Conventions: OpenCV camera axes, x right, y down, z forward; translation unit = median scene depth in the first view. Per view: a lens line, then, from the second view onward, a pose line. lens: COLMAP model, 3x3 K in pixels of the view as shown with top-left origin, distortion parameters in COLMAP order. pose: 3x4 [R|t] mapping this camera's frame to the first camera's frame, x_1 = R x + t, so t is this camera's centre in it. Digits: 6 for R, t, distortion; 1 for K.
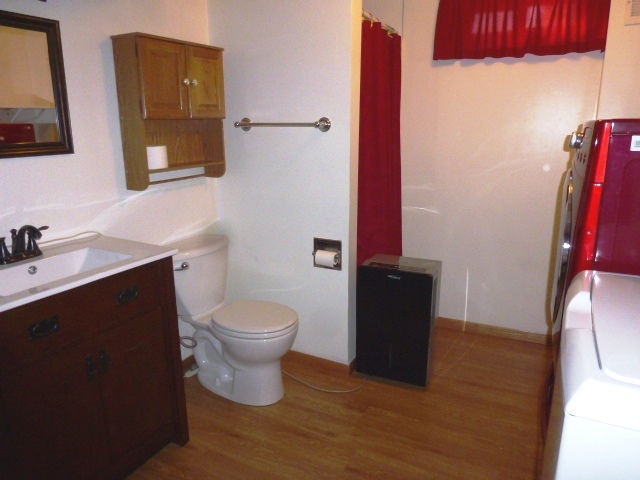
lens RADIAL K [[460.3, 0, 321.1], [0, 460.3, 237.3], [0, 0, 1]] dist [-0.050876, -0.000559]
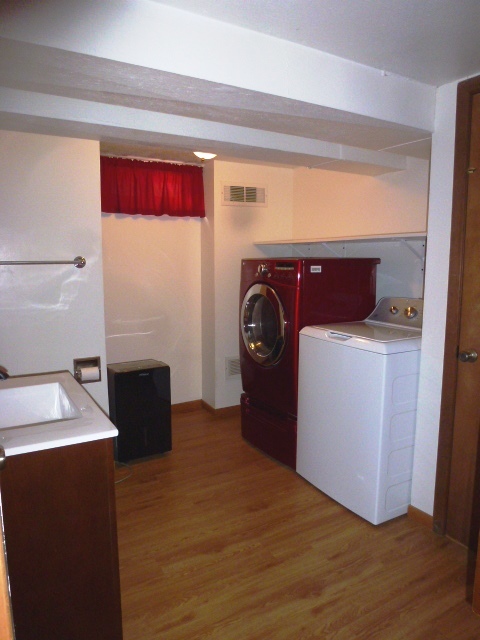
lens RADIAL K [[460.3, 0, 239.6], [0, 460.3, 321.3], [0, 0, 1]] dist [-0.050876, -0.000559]
pose [[0.533619, -0.111067, 0.838400, -0.767872], [0.199697, 0.979854, 0.002704, -0.012679], [-0.821810, 0.165983, 0.545049, 0.024783]]
